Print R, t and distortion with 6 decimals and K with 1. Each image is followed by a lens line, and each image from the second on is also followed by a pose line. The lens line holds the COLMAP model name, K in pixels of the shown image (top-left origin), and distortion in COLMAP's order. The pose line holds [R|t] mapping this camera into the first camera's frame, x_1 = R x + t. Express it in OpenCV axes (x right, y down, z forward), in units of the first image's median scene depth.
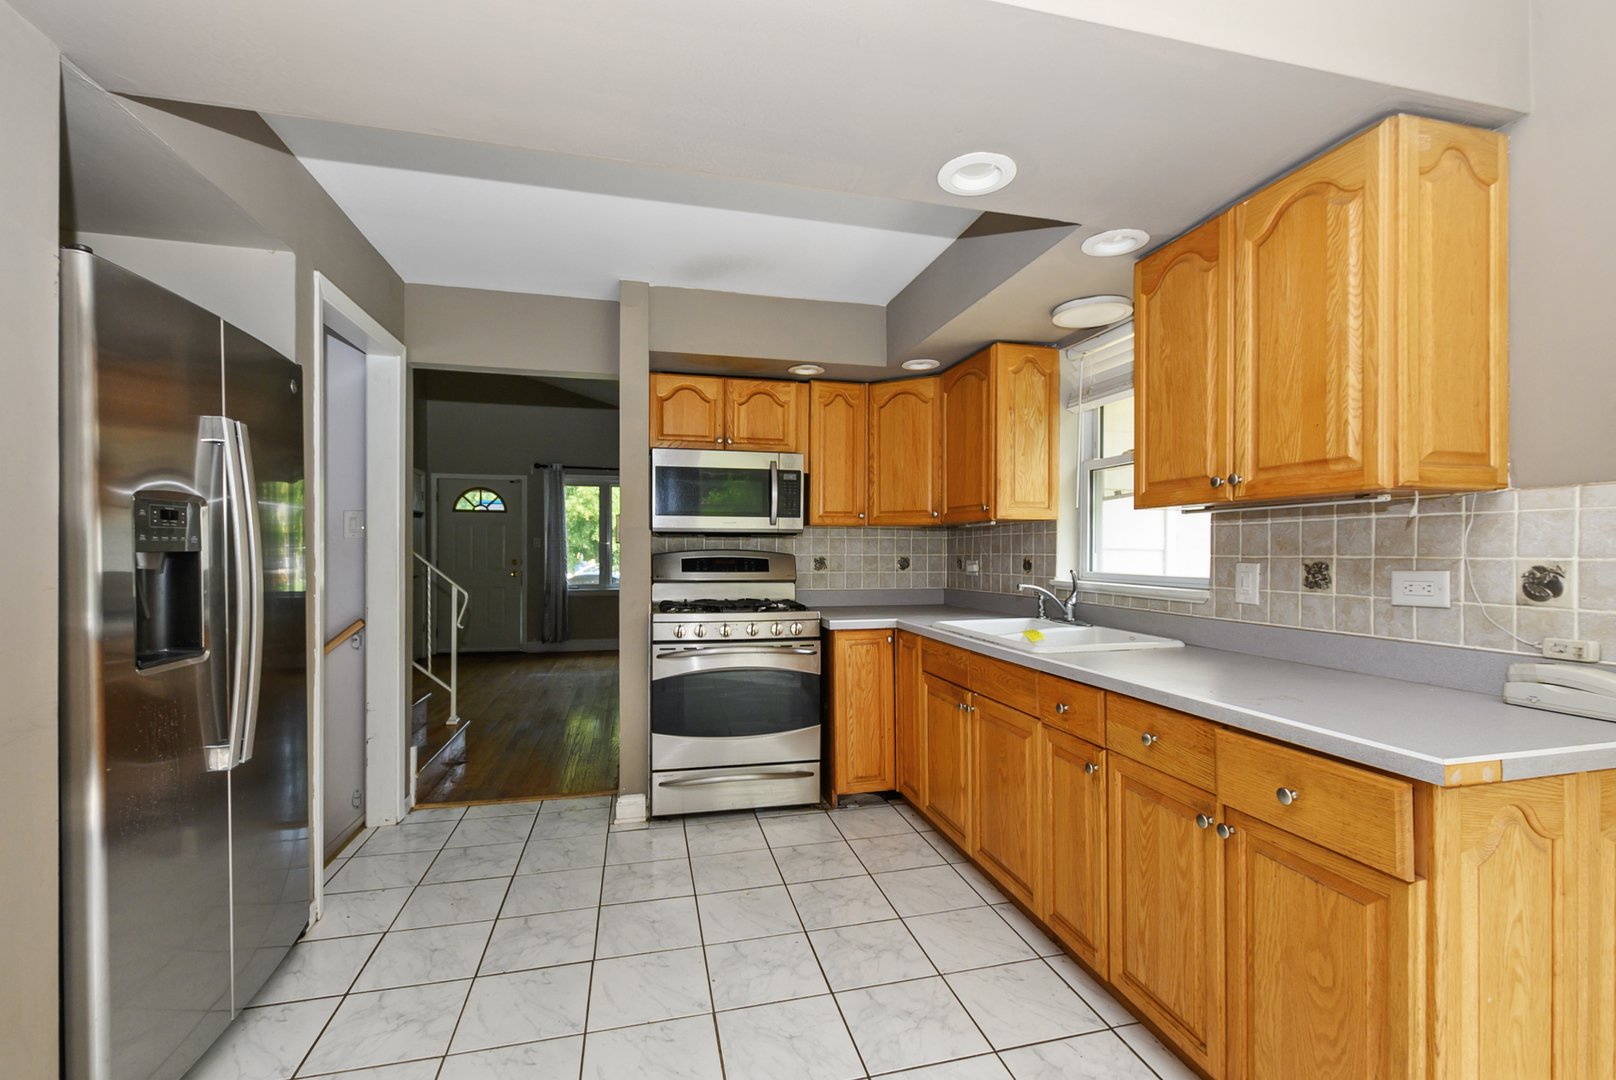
lens RADIAL K [[713.9, 0, 816.5], [0, 713.9, 554.8], [0, 0, 1]] dist [0.003707, -0.000916]
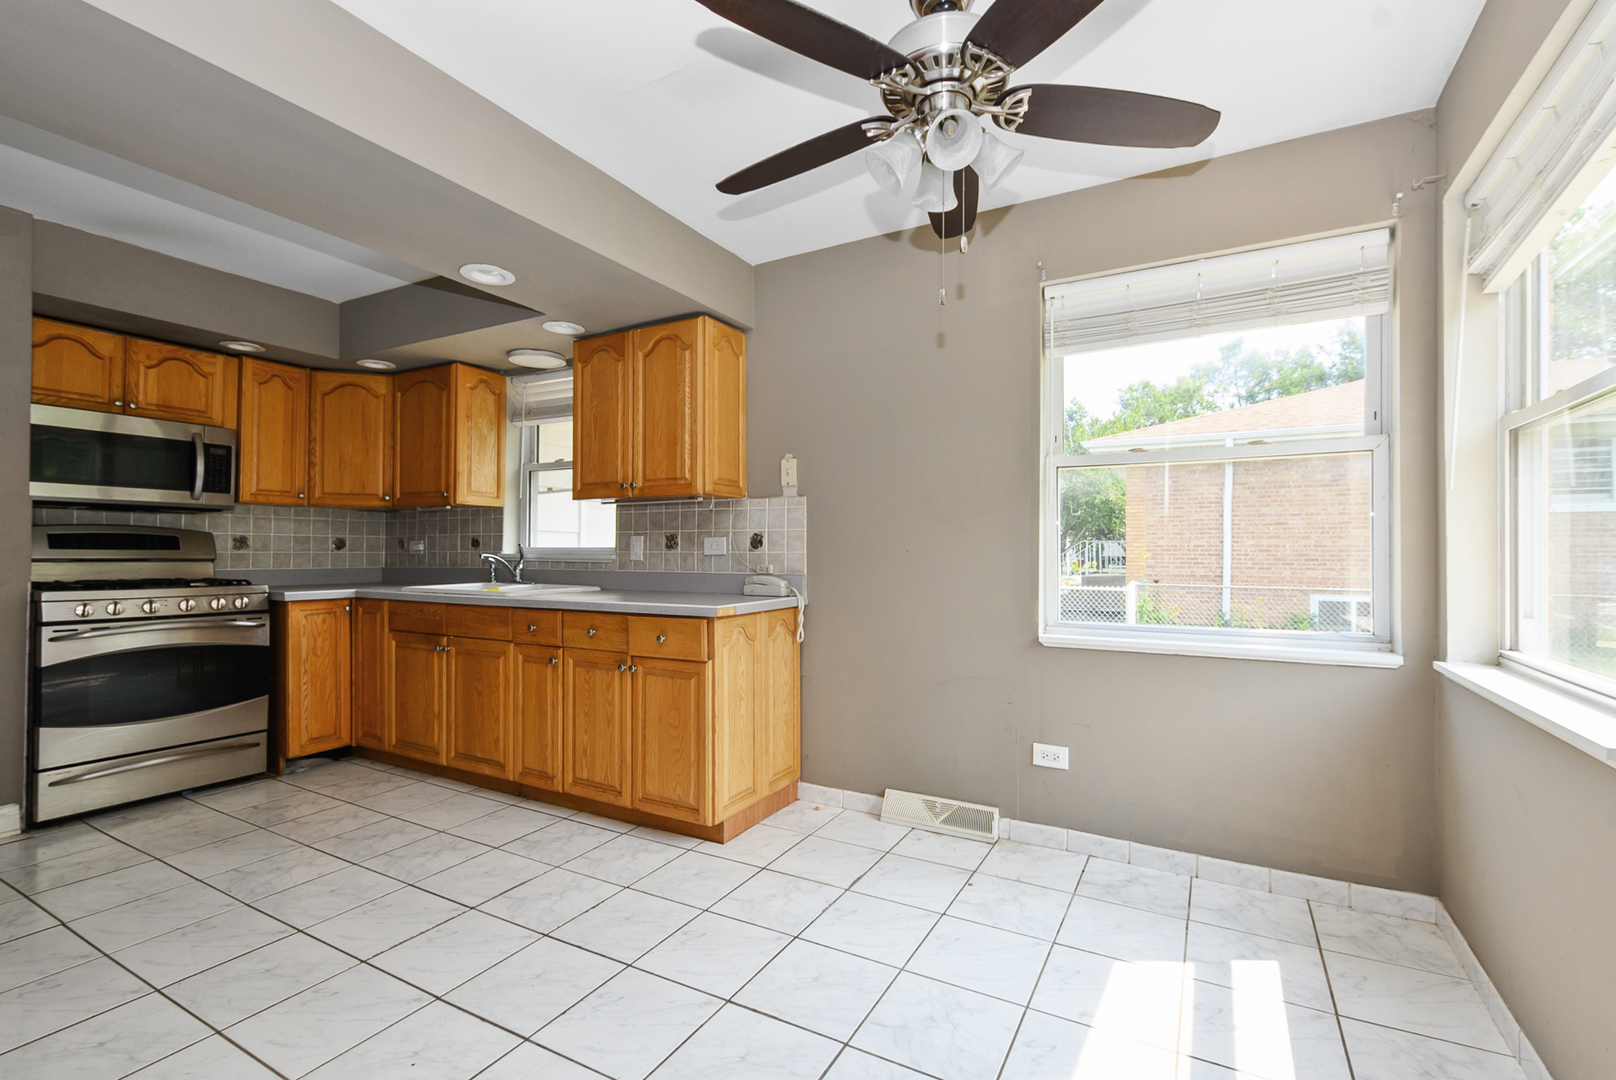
lens RADIAL K [[715.9, 0, 822.0], [0, 715.9, 540.3], [0, 0, 1]] dist [0.001829, 0.000393]
pose [[0.678861, 0.012056, 0.734168, -0.294113], [0.002276, 0.999826, -0.018523, 0.048458], [-0.734263, 0.014245, 0.678716, -0.402212]]
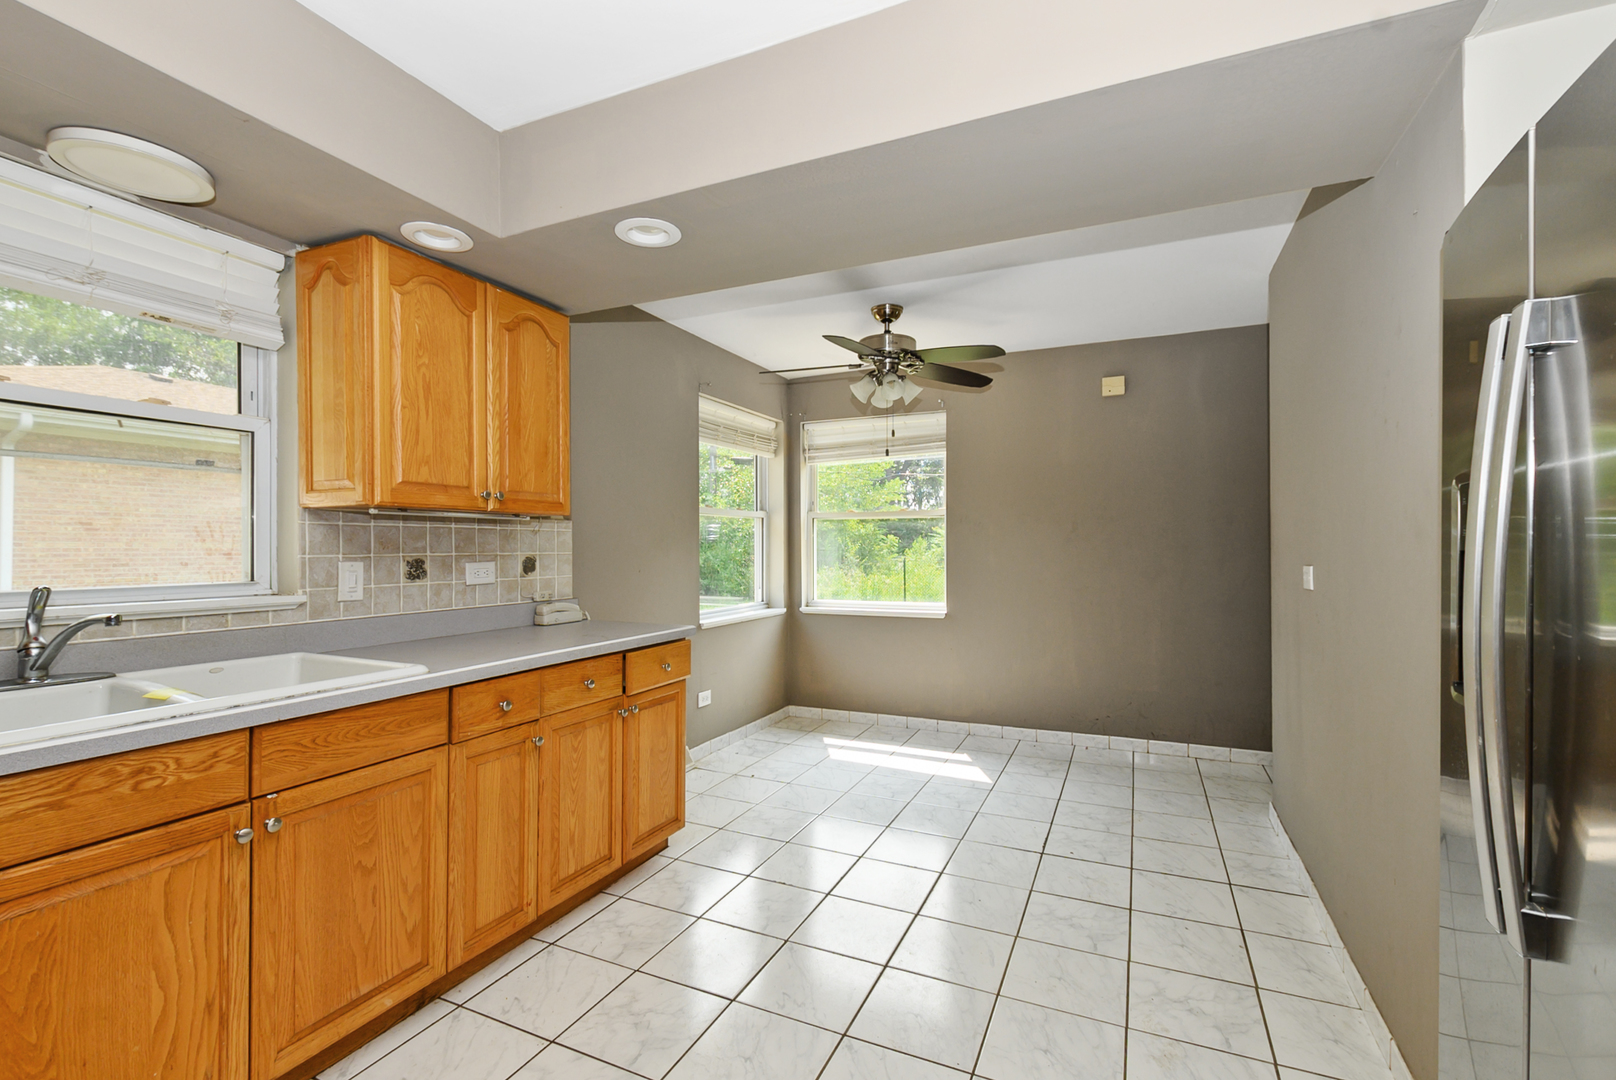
lens RADIAL K [[710.0, 0, 818.8], [0, 710.0, 548.1], [0, 0, 1]] dist [0.001748, -0.000686]
pose [[-0.785365, 0.000286, 0.619033, -0.519429], [0.004421, 0.999977, 0.005147, -0.009728], [-0.619018, 0.006779, -0.785348, 1.253028]]
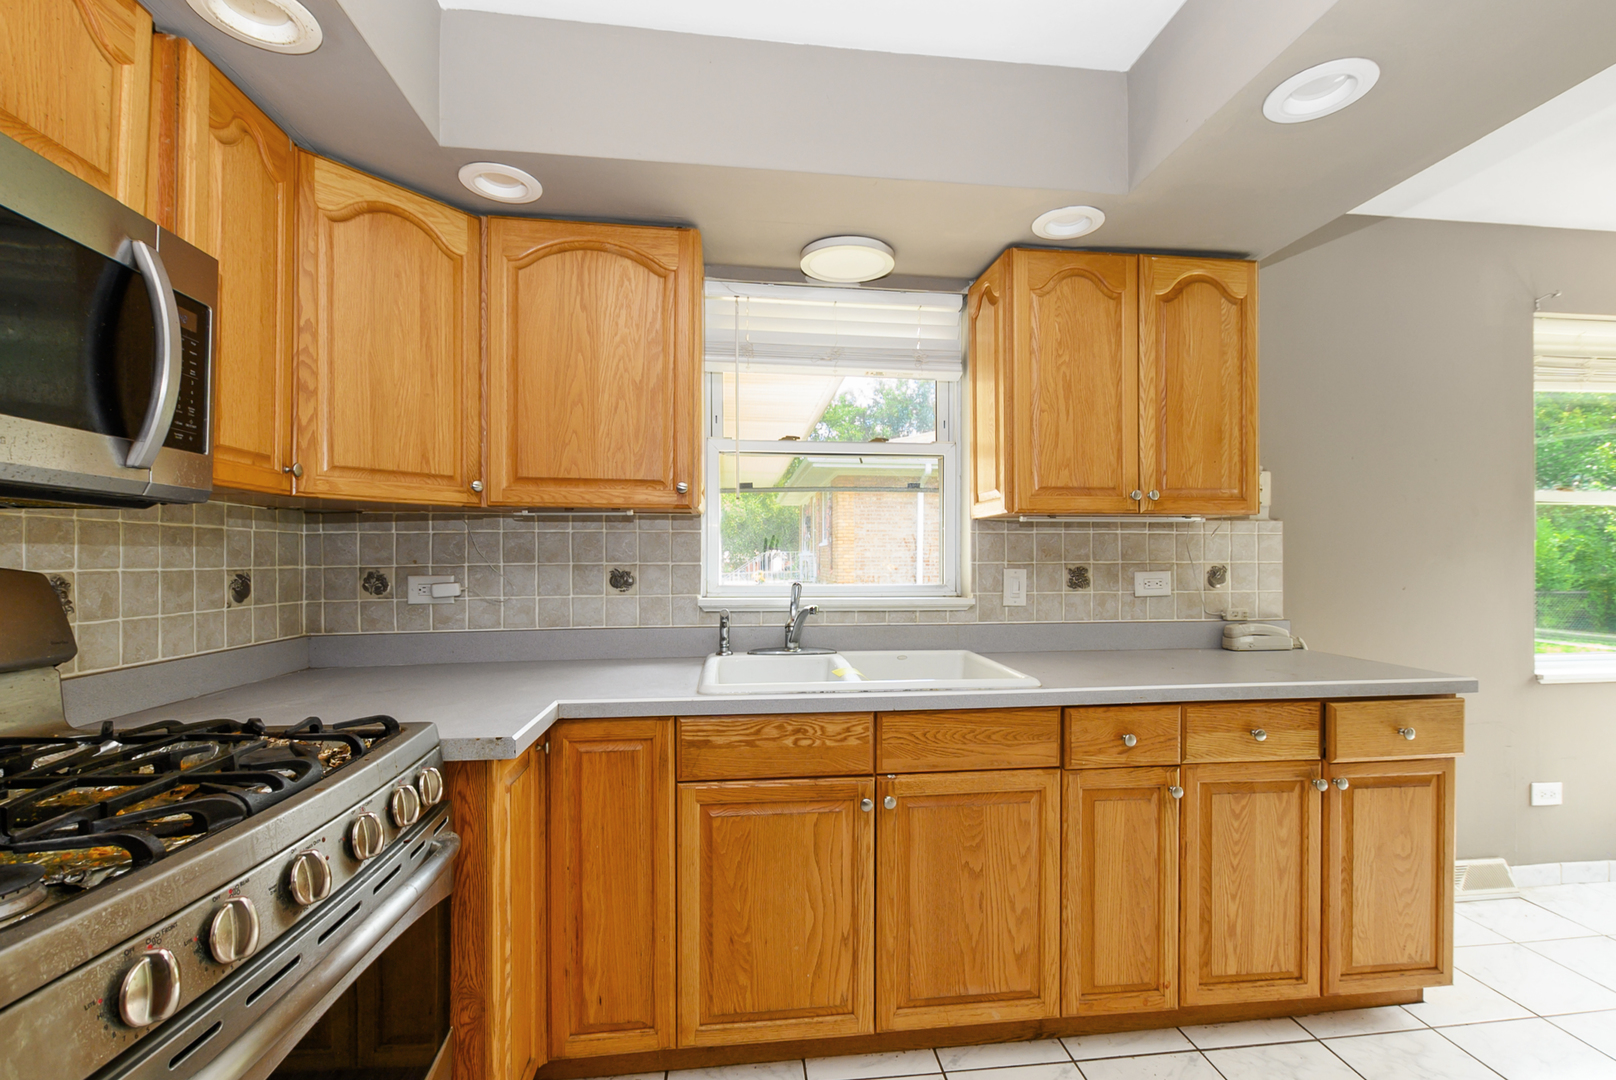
lens RADIAL K [[713.9, 0, 816.5], [0, 713.9, 554.8], [0, 0, 1]] dist [0.003707, -0.000916]
pose [[0.123040, 0.002206, 0.992399, -0.464071], [0.006441, 0.999975, -0.003021, -0.007457], [-0.992381, 0.006763, 0.123022, 1.049029]]
